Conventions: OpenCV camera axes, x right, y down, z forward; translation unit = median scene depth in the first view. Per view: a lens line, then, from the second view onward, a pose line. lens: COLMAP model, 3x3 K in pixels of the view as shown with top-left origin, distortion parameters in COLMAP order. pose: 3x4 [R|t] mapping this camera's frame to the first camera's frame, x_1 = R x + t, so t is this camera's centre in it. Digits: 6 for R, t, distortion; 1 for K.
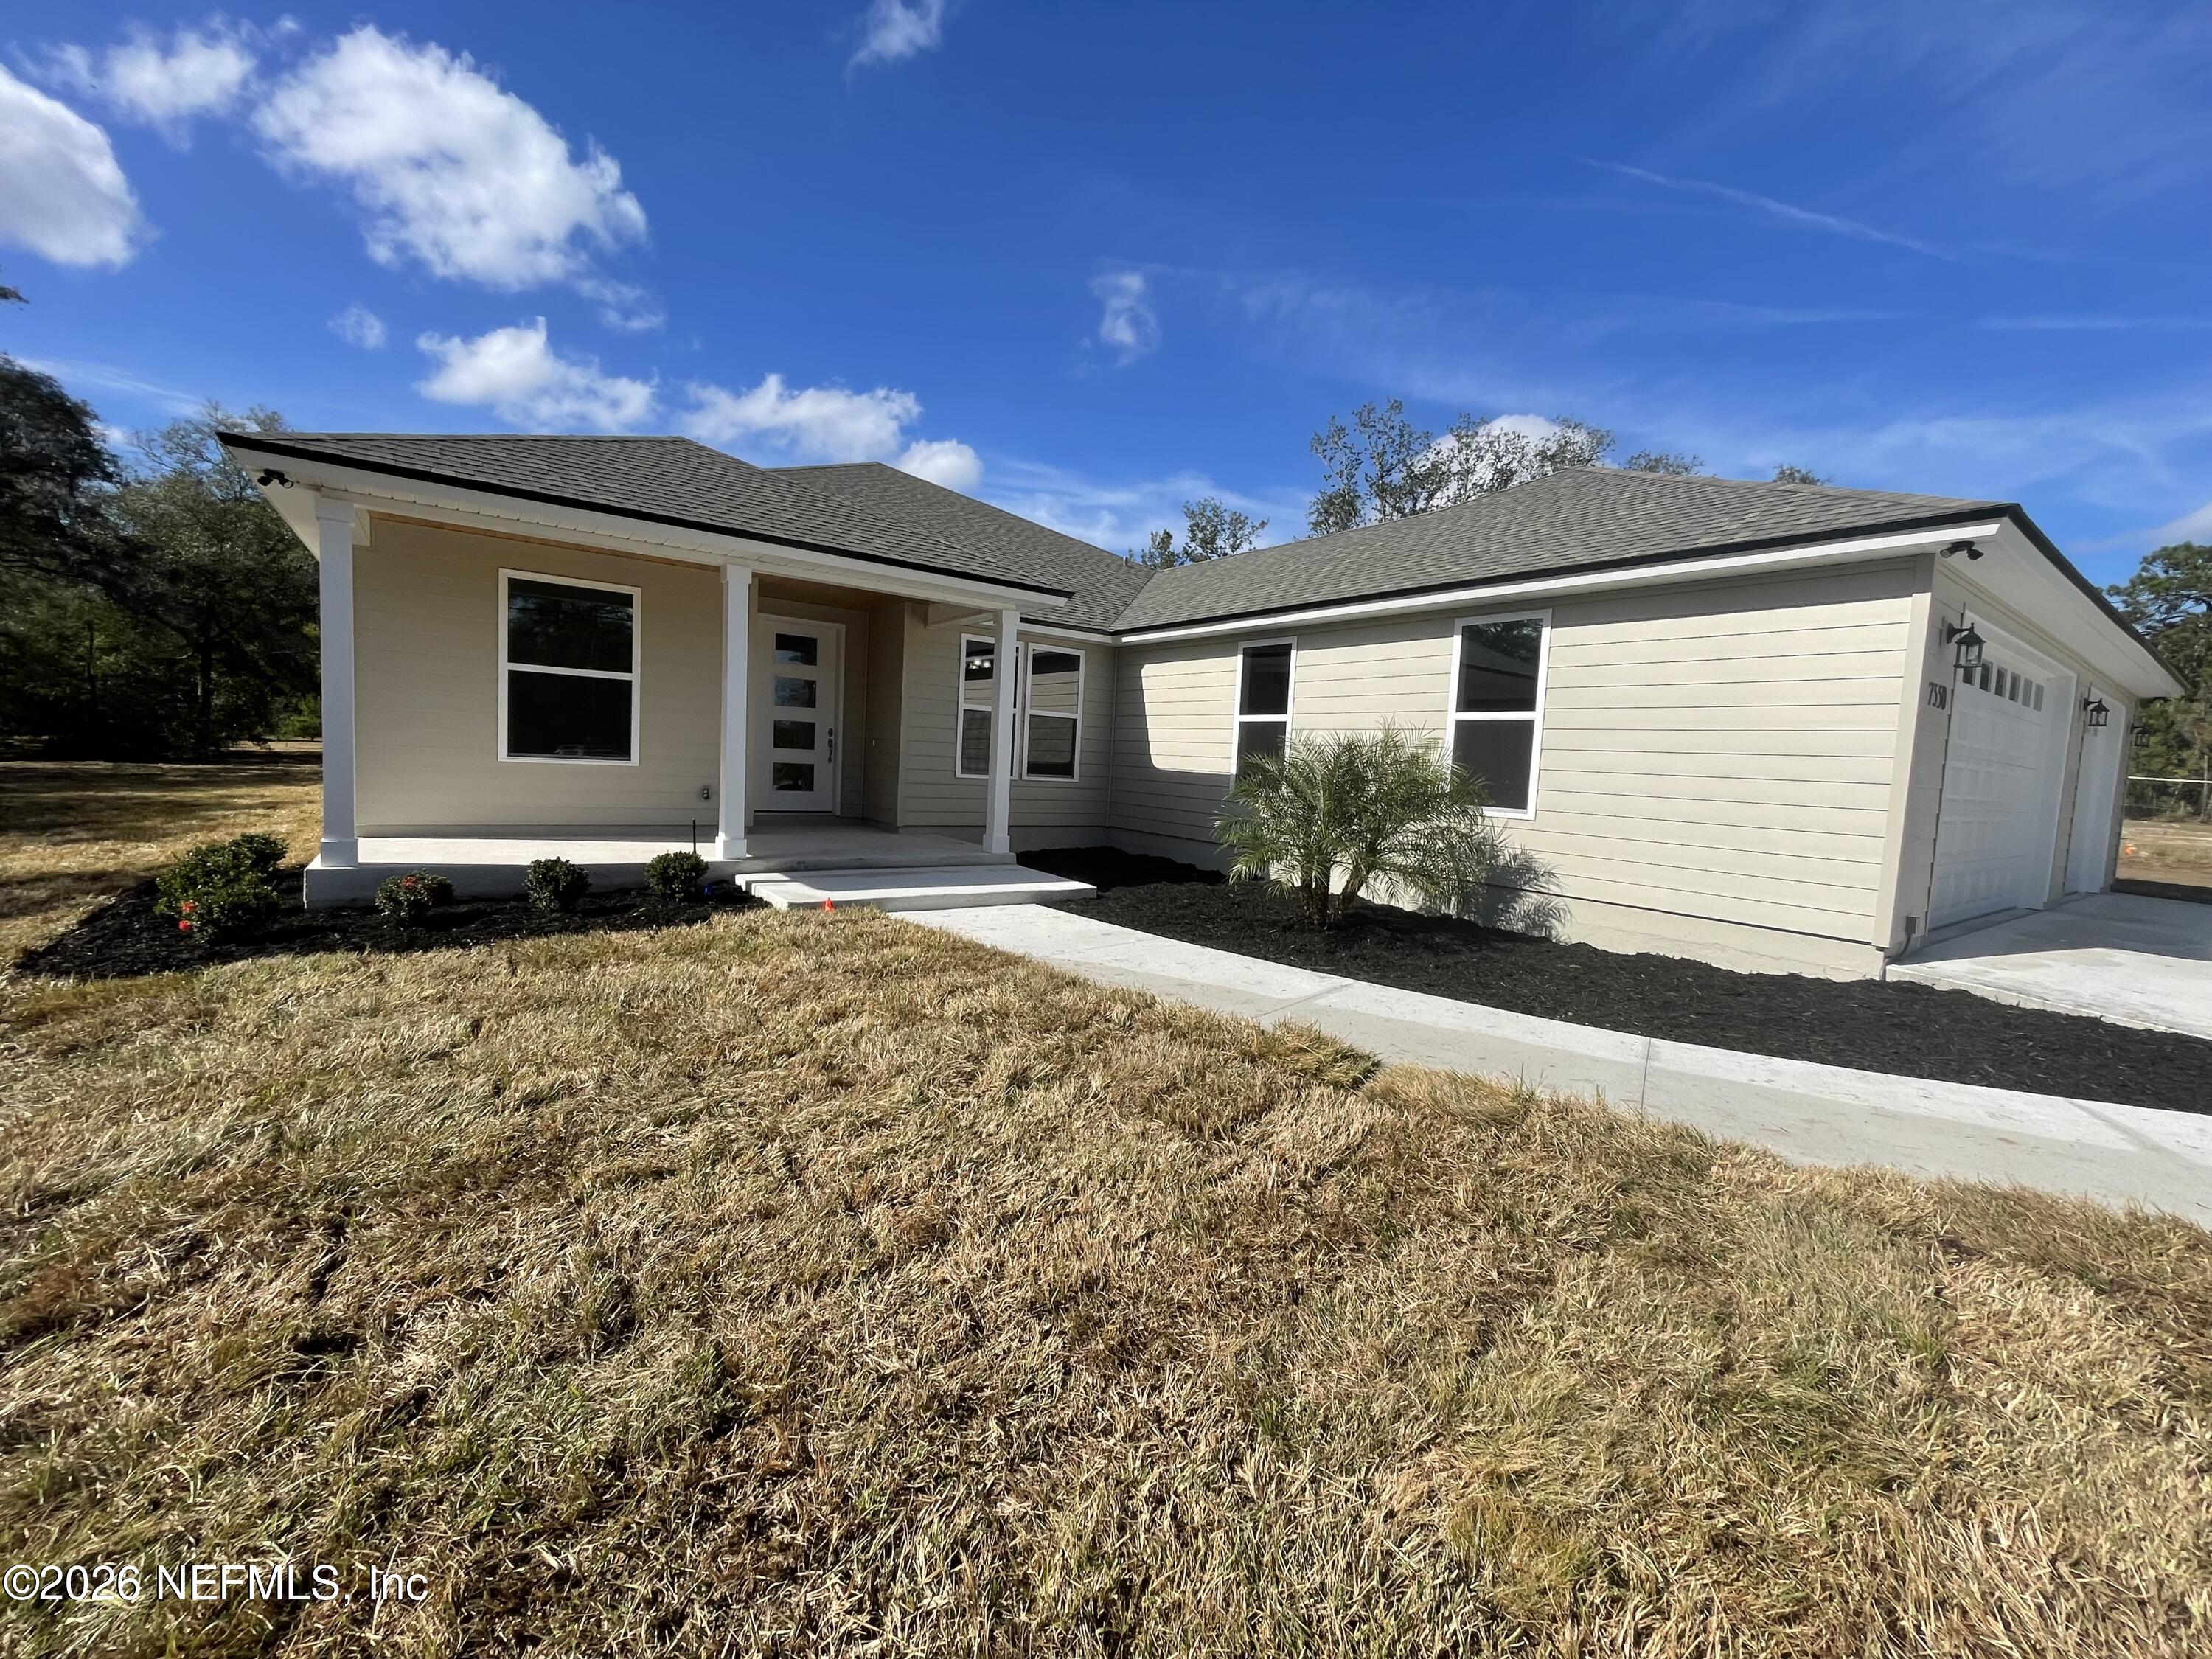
lens RADIAL K [[898.4, 0, 1106.0], [0, 898.4, 829.5], [0, 0, 1]] dist [-0.000687, -0.000178]
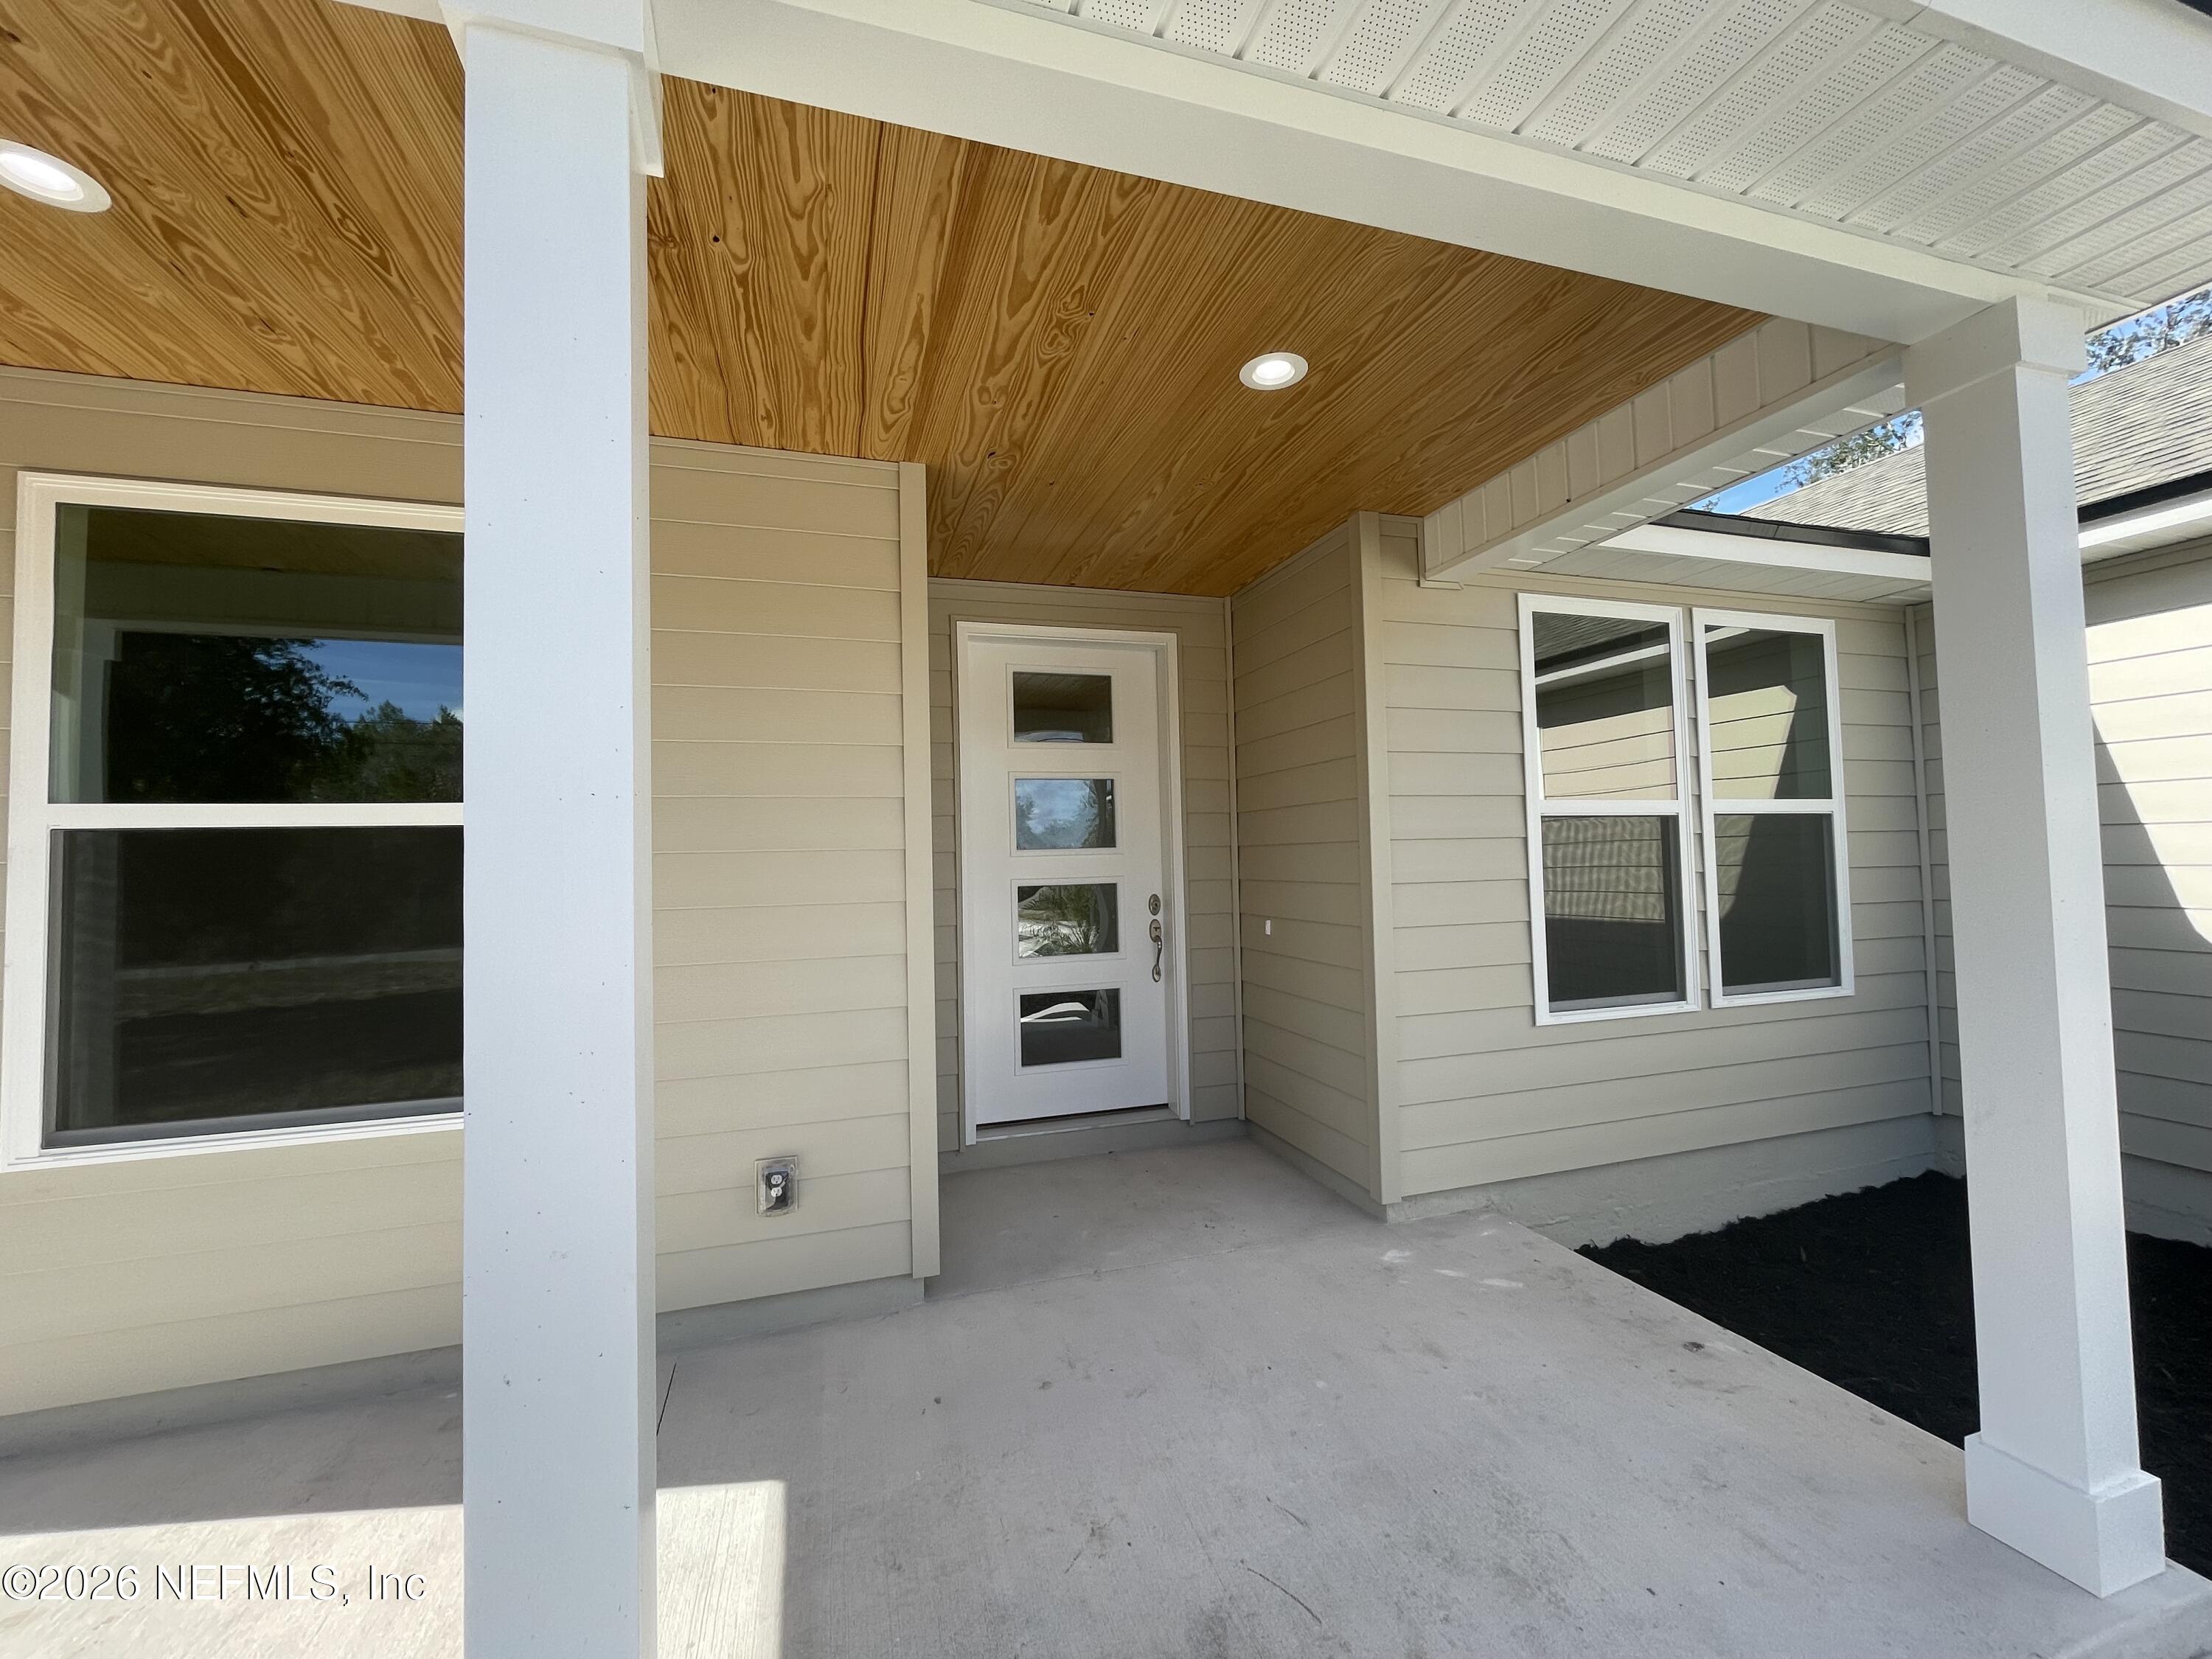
lens RADIAL K [[898.4, 0, 1106.0], [0, 898.4, 829.5], [0, 0, 1]] dist [-0.000687, -0.000178]
pose [[0.941651, -0.088572, -0.324728, -0.223885], [0.050978, 0.991156, -0.122519, -0.108118], [0.332707, 0.098816, 0.937839, 0.708000]]
